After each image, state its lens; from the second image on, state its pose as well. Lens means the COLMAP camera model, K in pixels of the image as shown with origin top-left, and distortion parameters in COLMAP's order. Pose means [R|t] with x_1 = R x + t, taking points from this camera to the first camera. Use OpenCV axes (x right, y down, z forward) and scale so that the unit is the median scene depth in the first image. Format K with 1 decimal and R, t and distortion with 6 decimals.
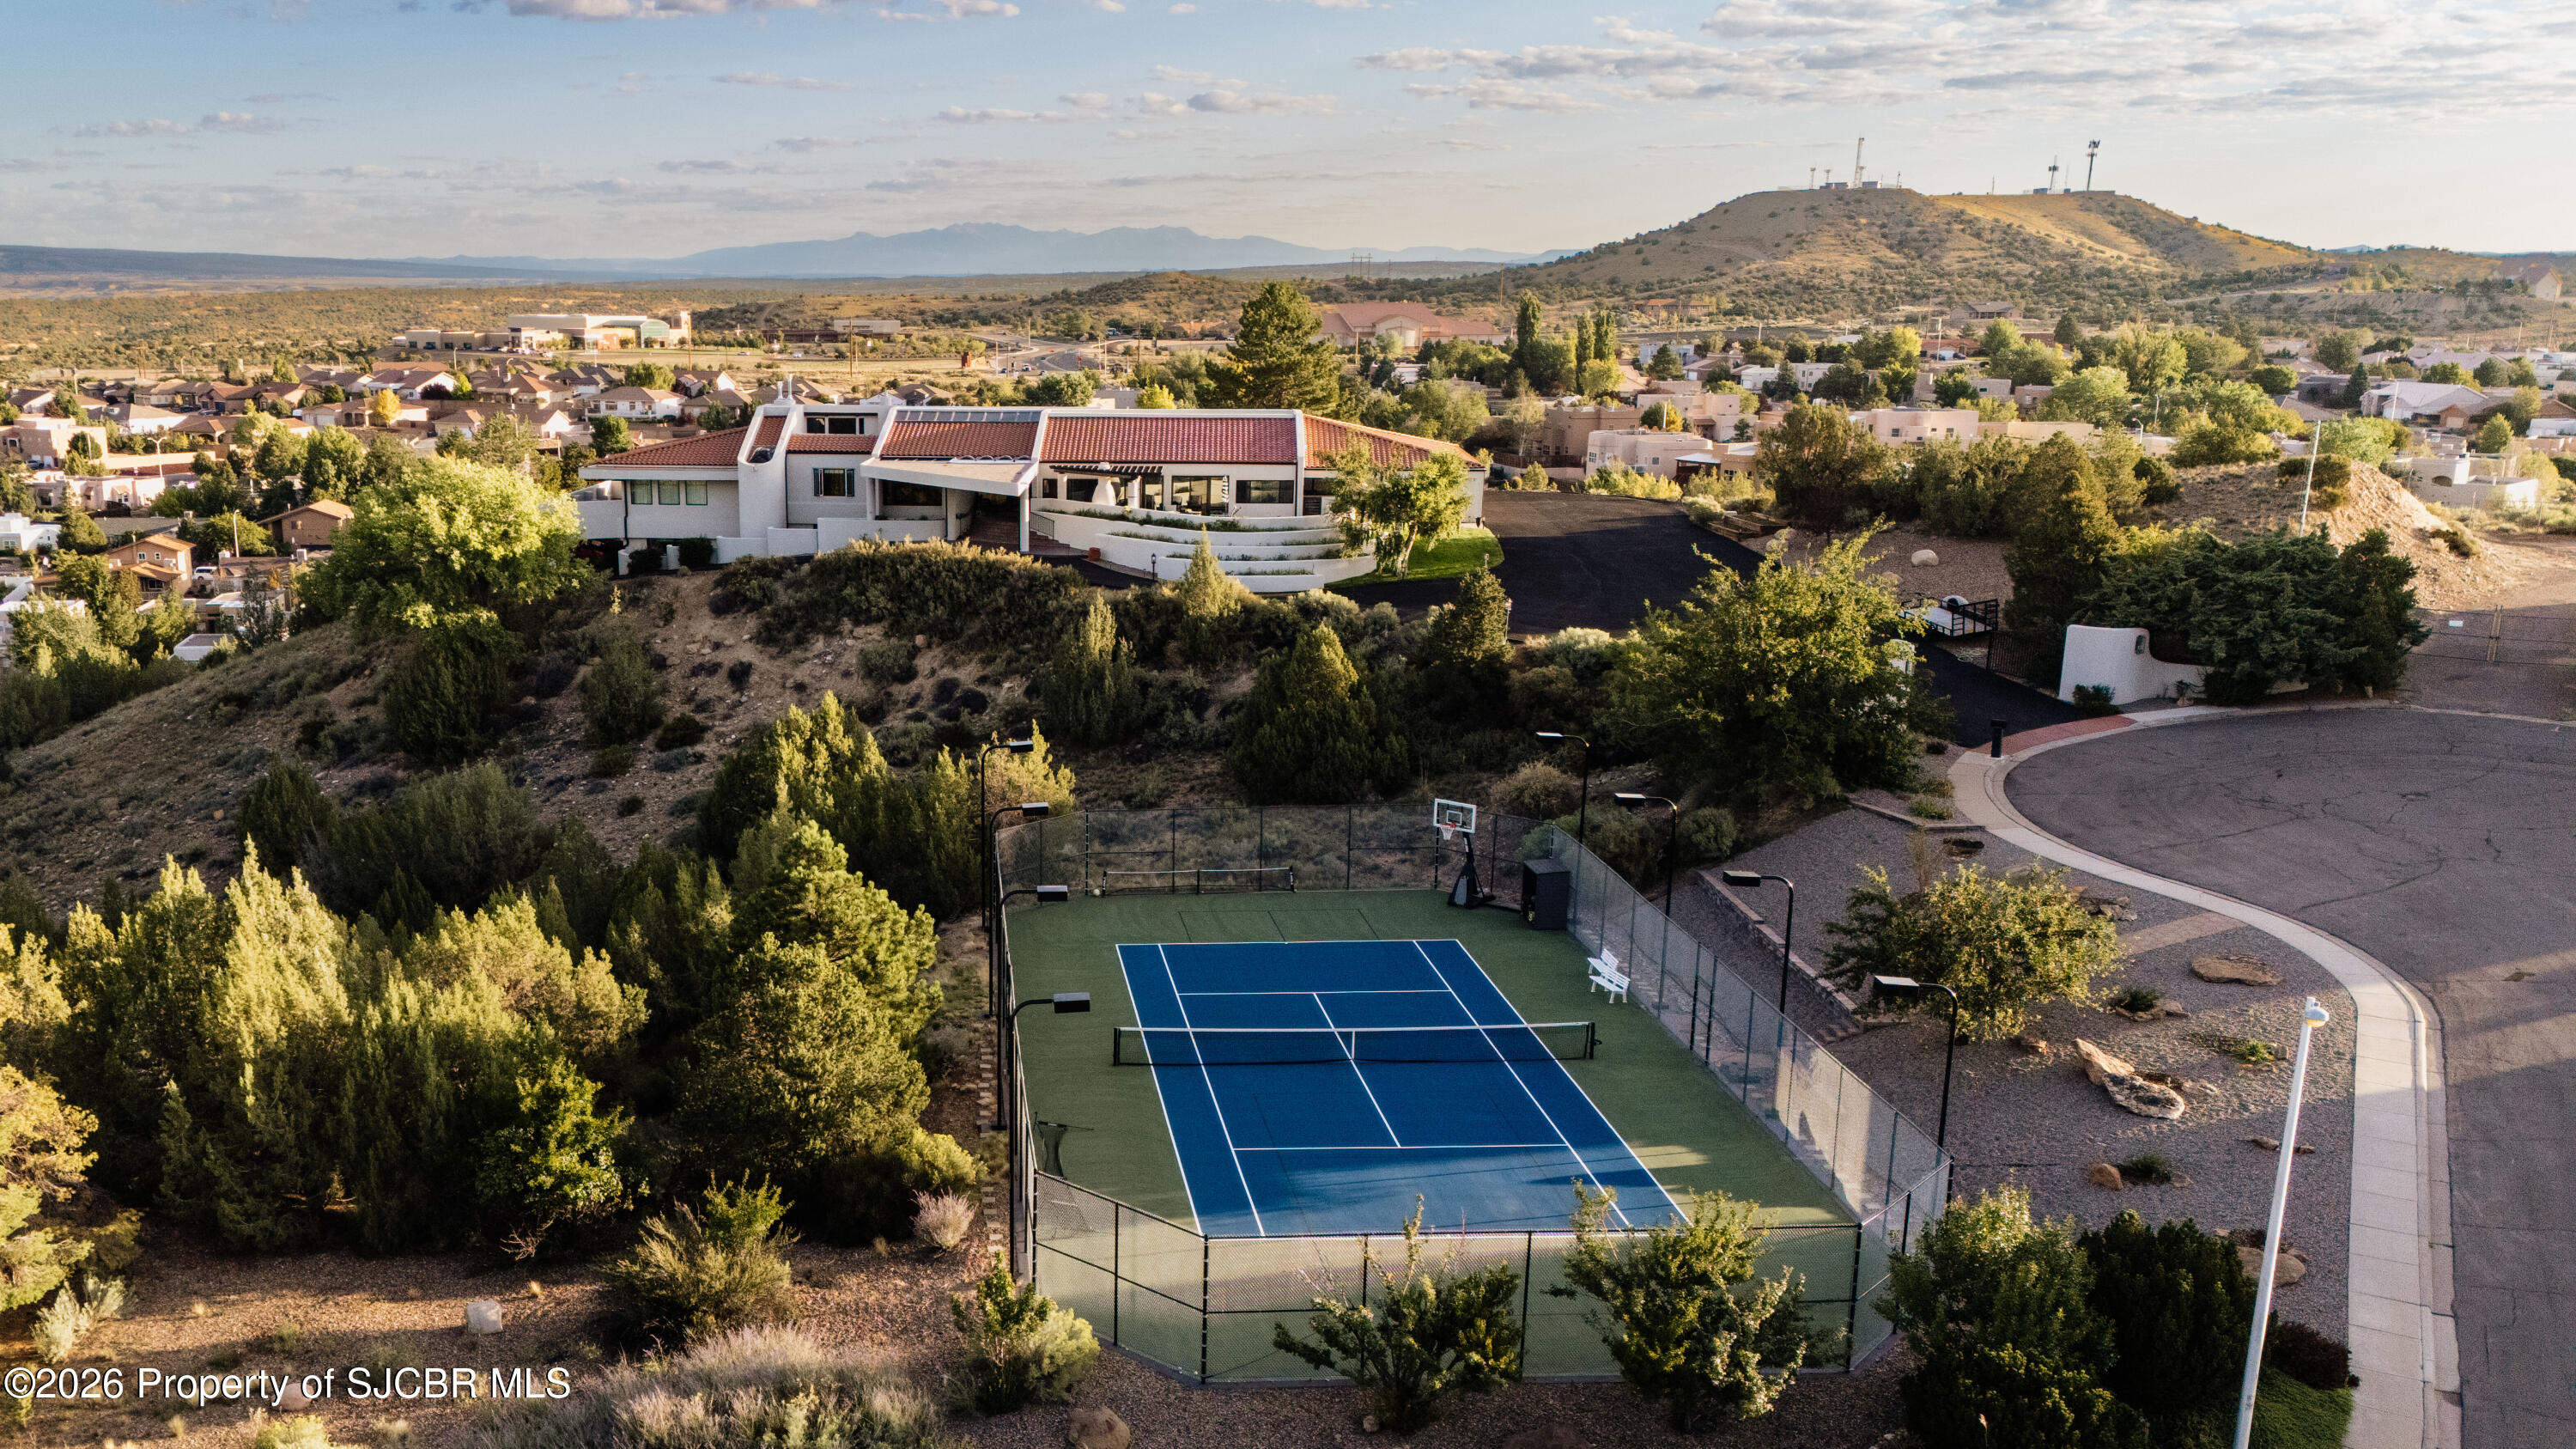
lens RADIAL K [[2295.4, 0, 1005.5], [0, 2295.4, 910.9], [0, 0, 1]] dist [0.080245, -0.083743]
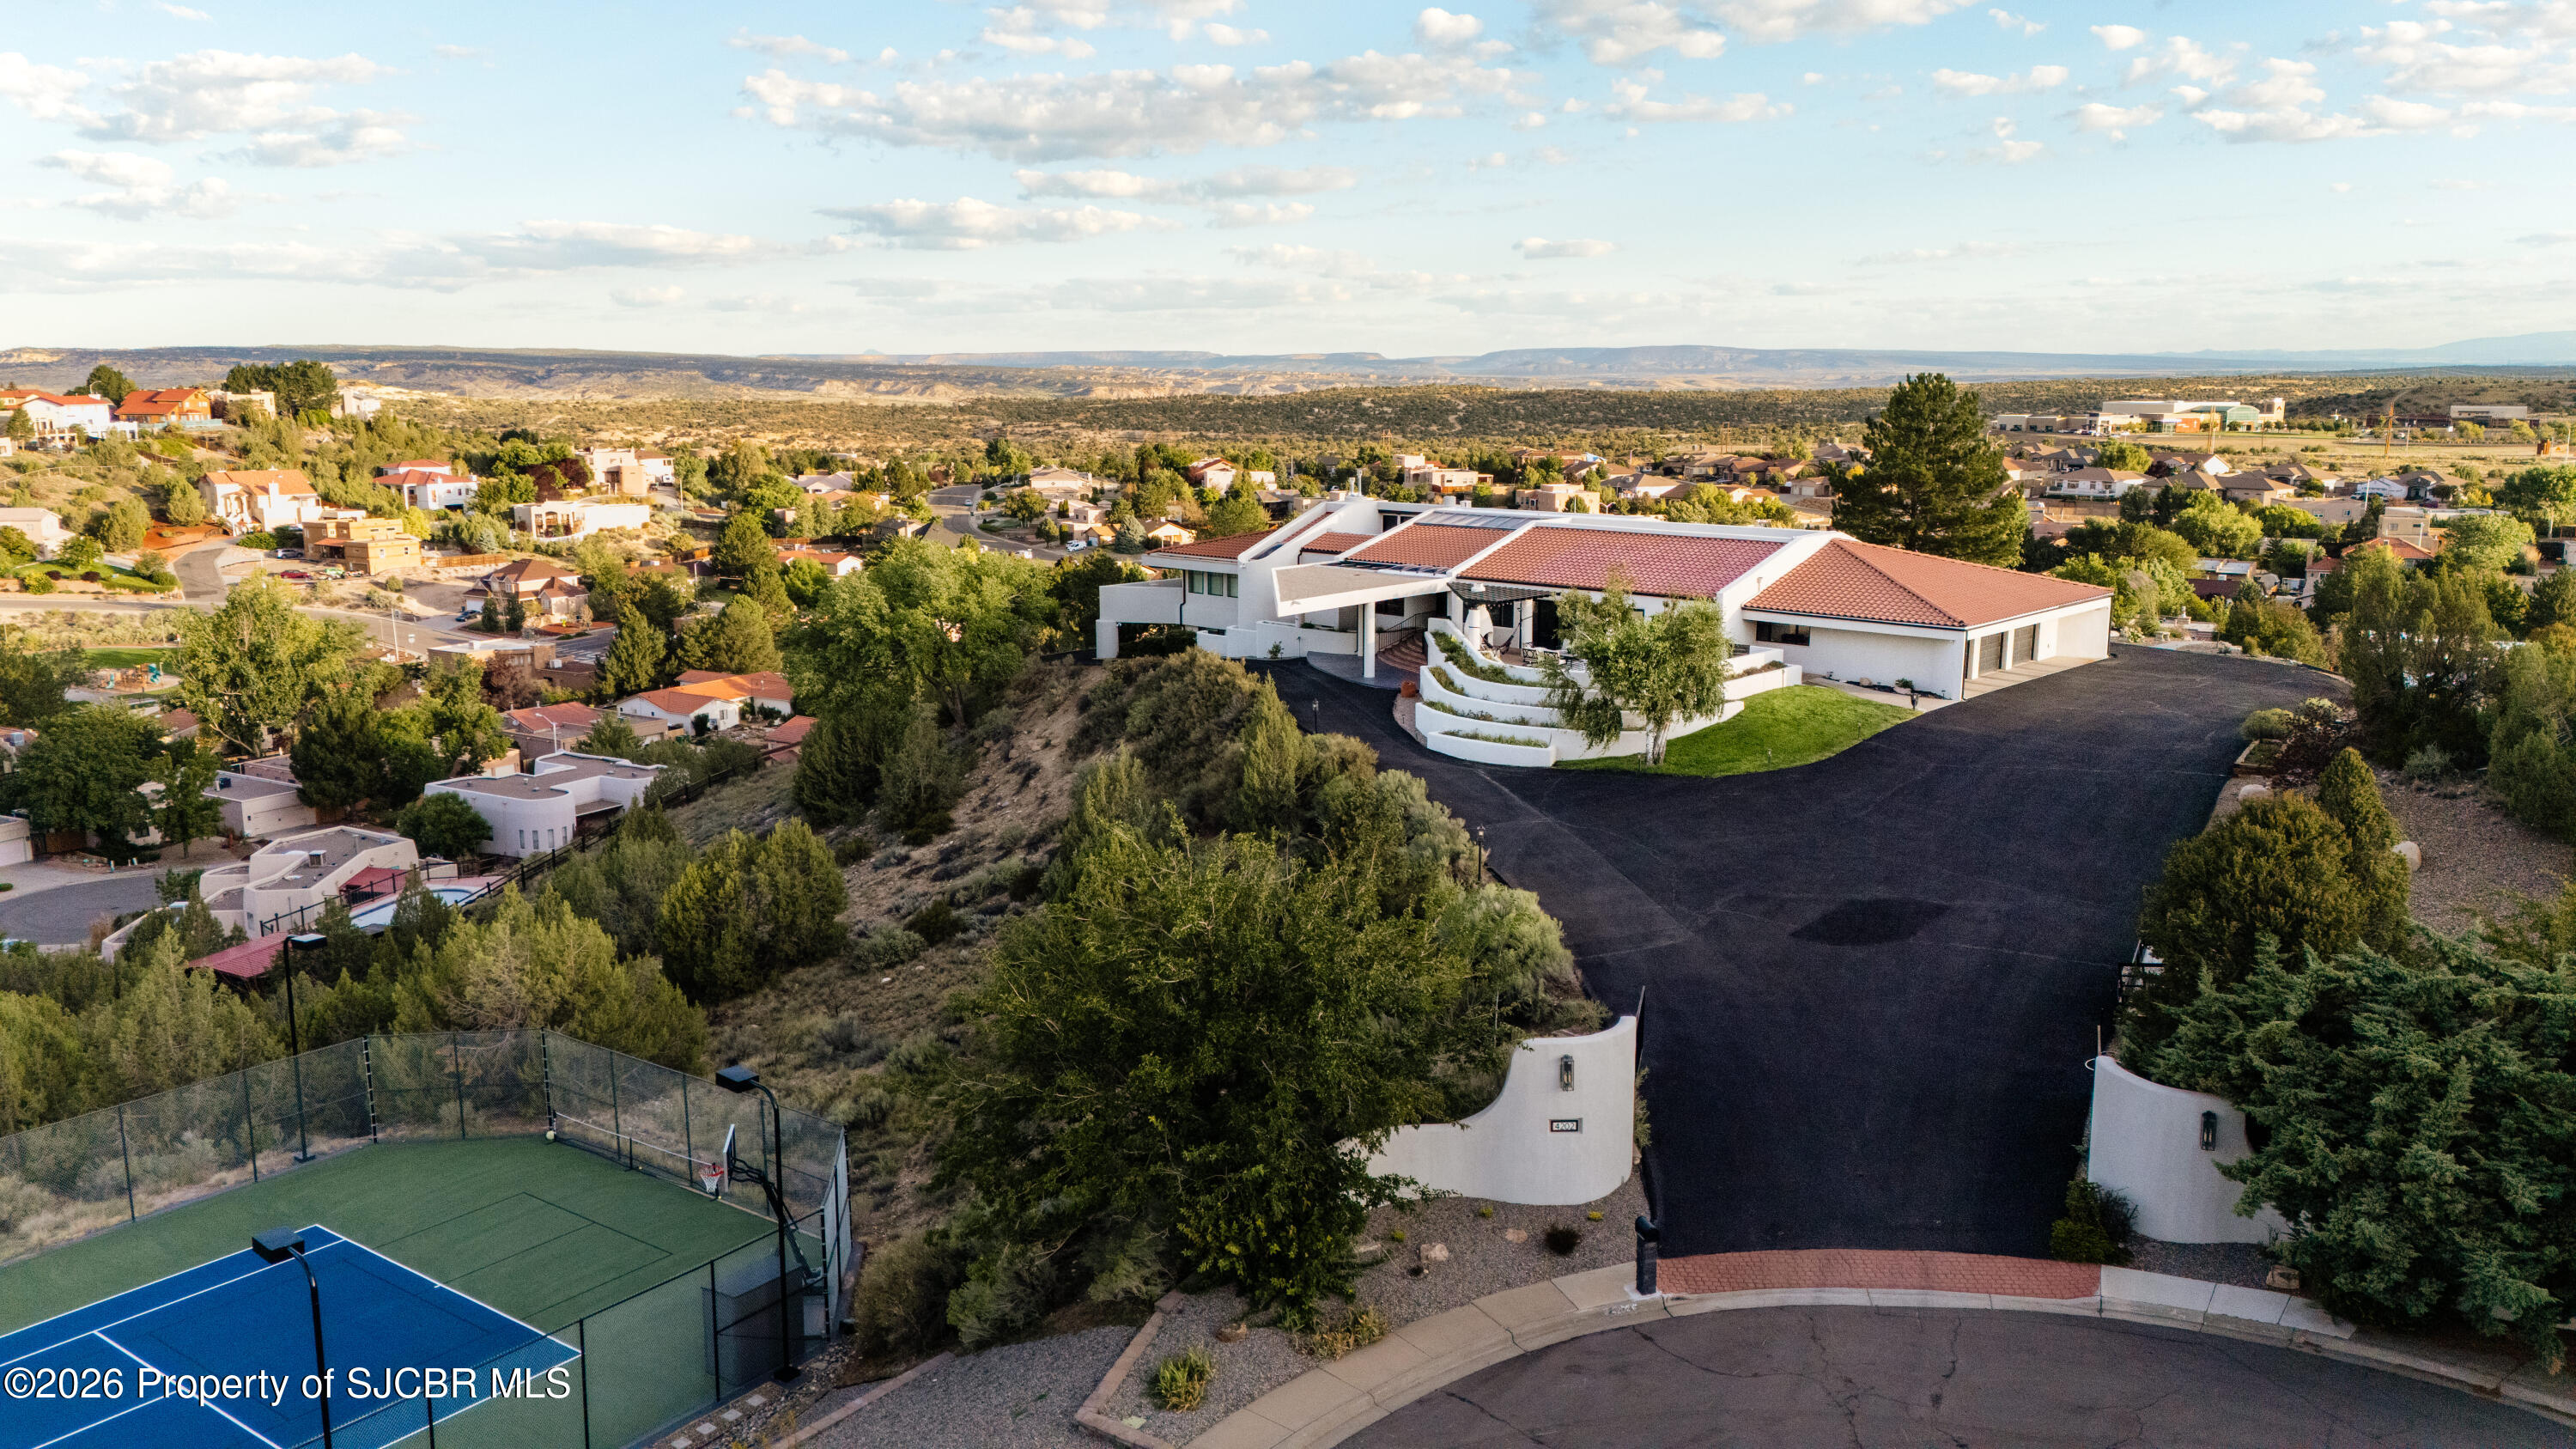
lens RADIAL K [[1875.4, 0, 1291.4], [0, 1875.4, 722.4], [0, 0, 1]] dist [0.078251, -0.080369]
pose [[0.788654, 0.111252, -0.604689, 0.107633], [-0.161156, 0.986512, -0.028685, -0.029444], [0.593342, 0.120072, 0.795945, 0.107396]]
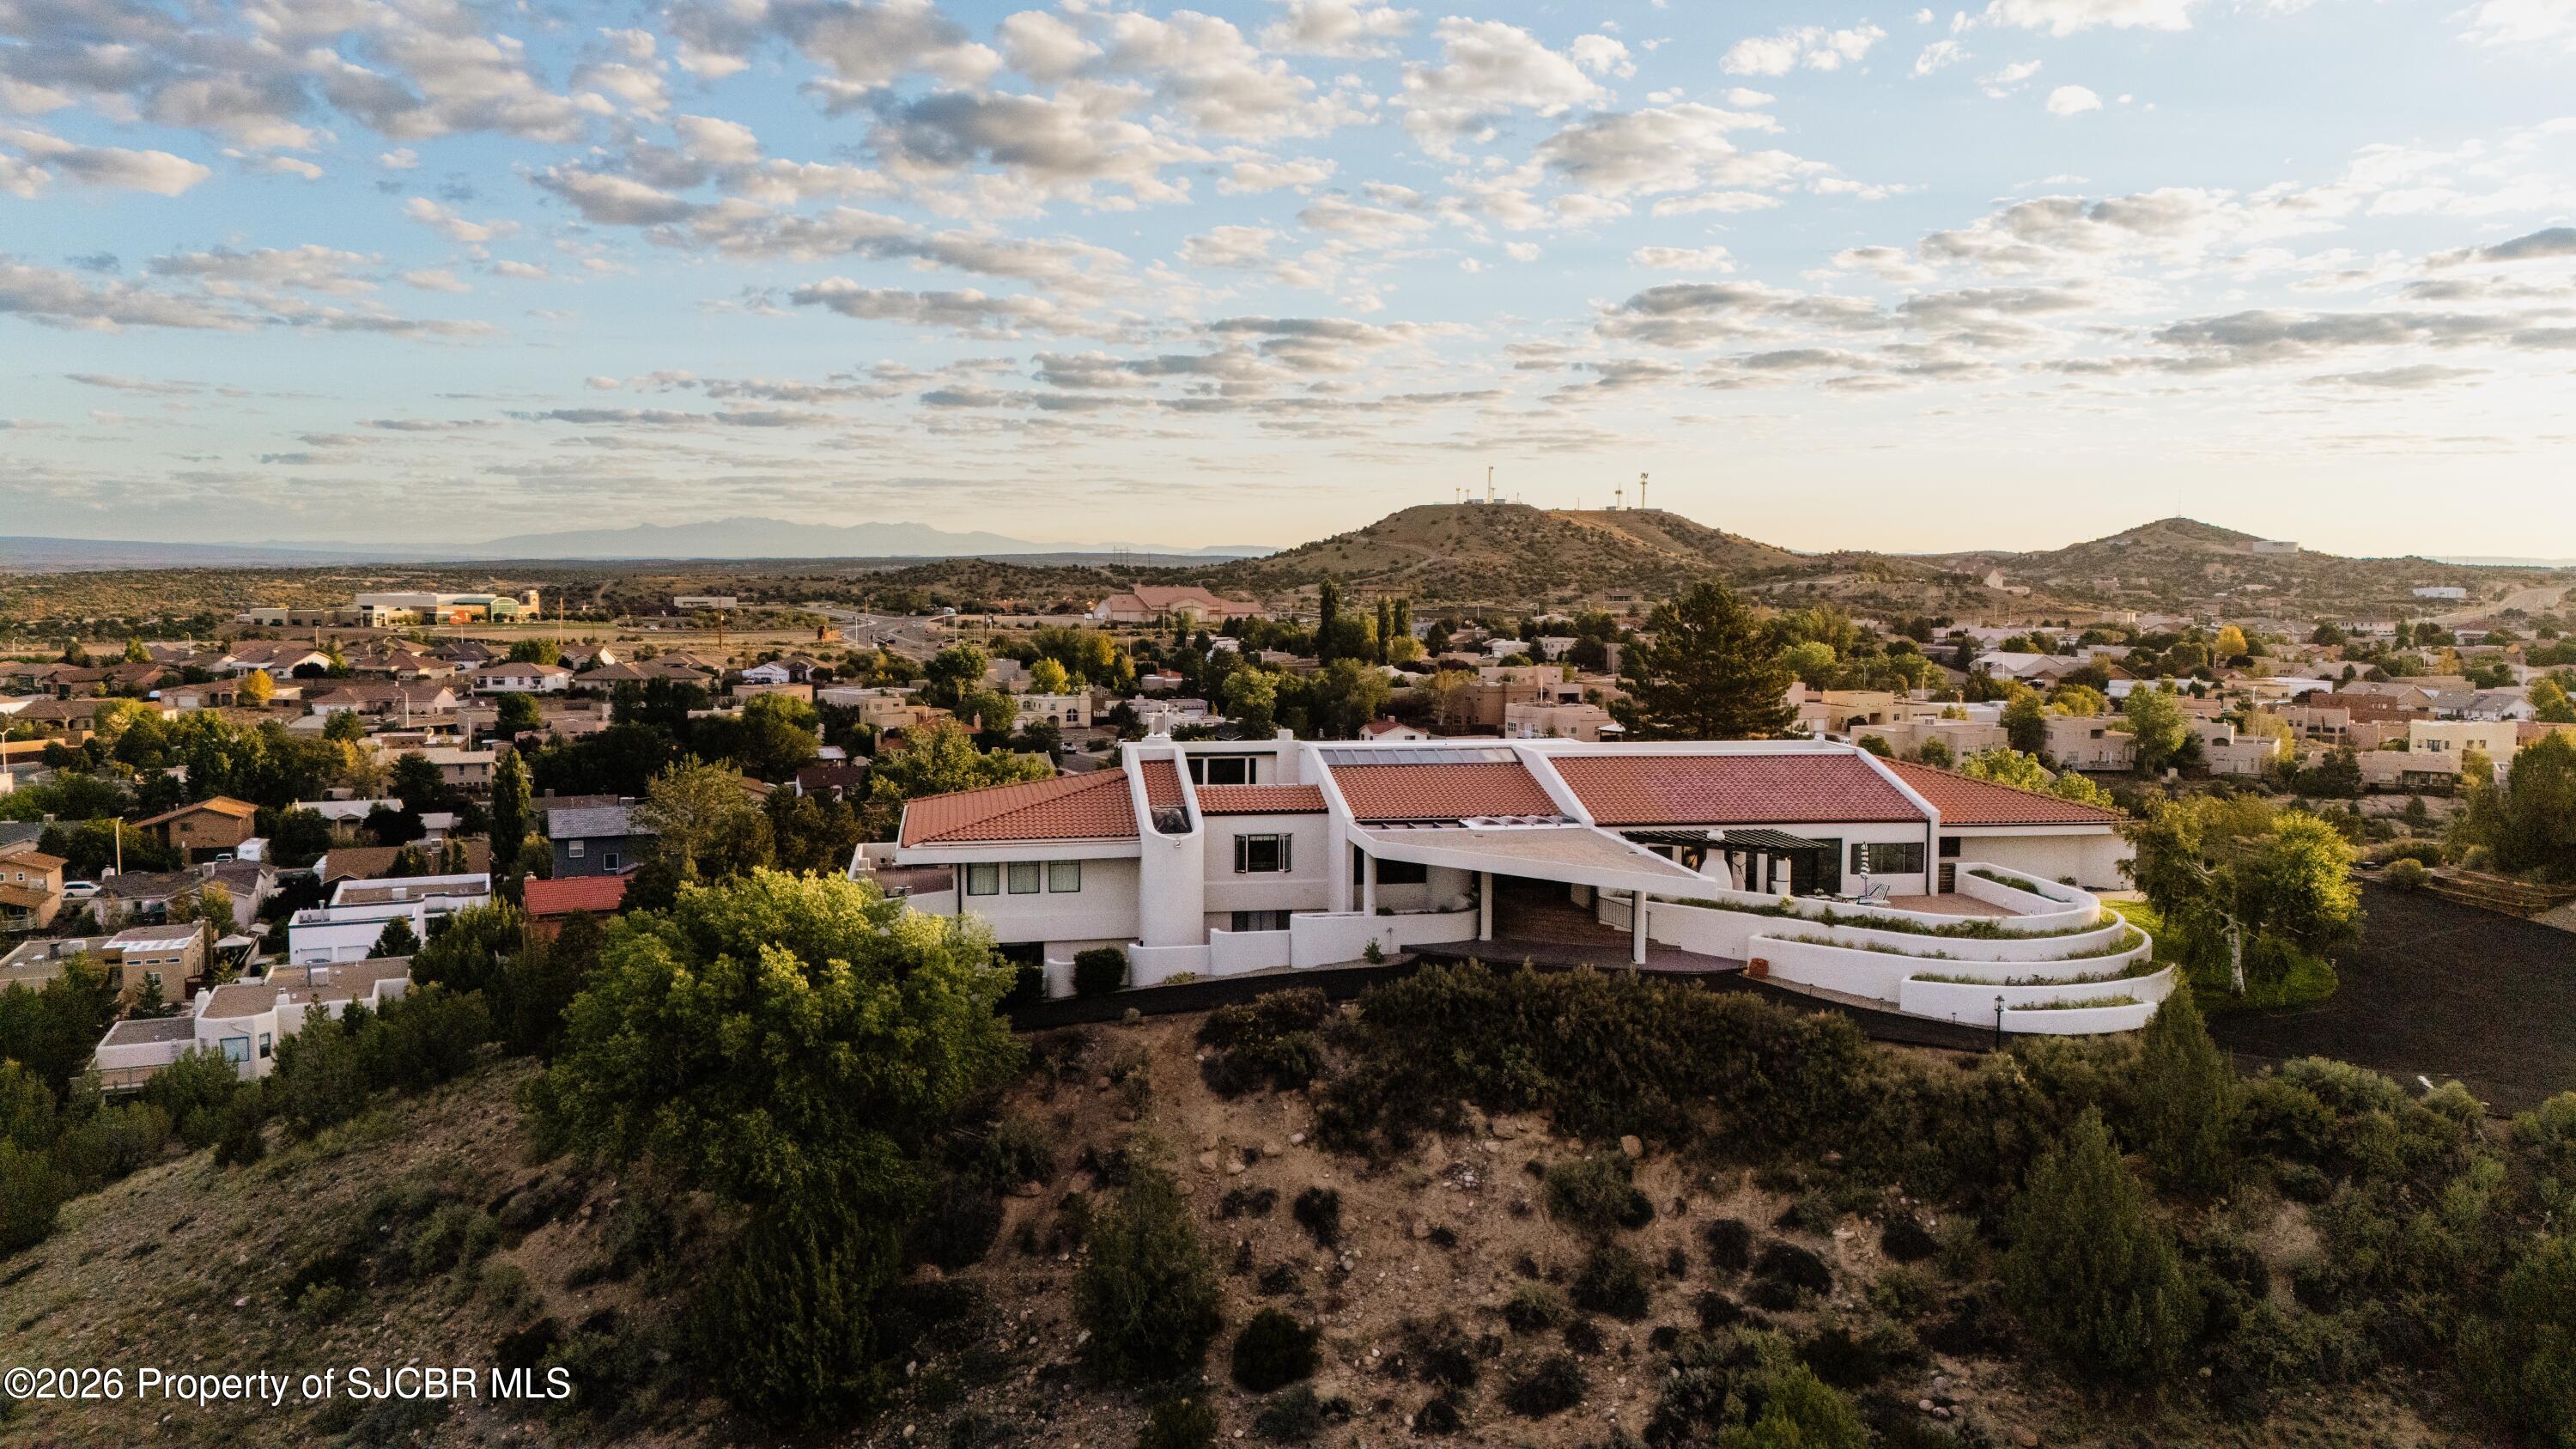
lens RADIAL K [[1875.4, 0, 1295.4], [0, 1875.4, 723.4], [0, 0, 1]] dist [0.078251, -0.080369]
pose [[0.964228, -0.017594, 0.264489, -0.061098], [0.065313, 0.982801, -0.172729, -0.035172], [-0.256901, 0.183825, 0.948794, 0.124003]]
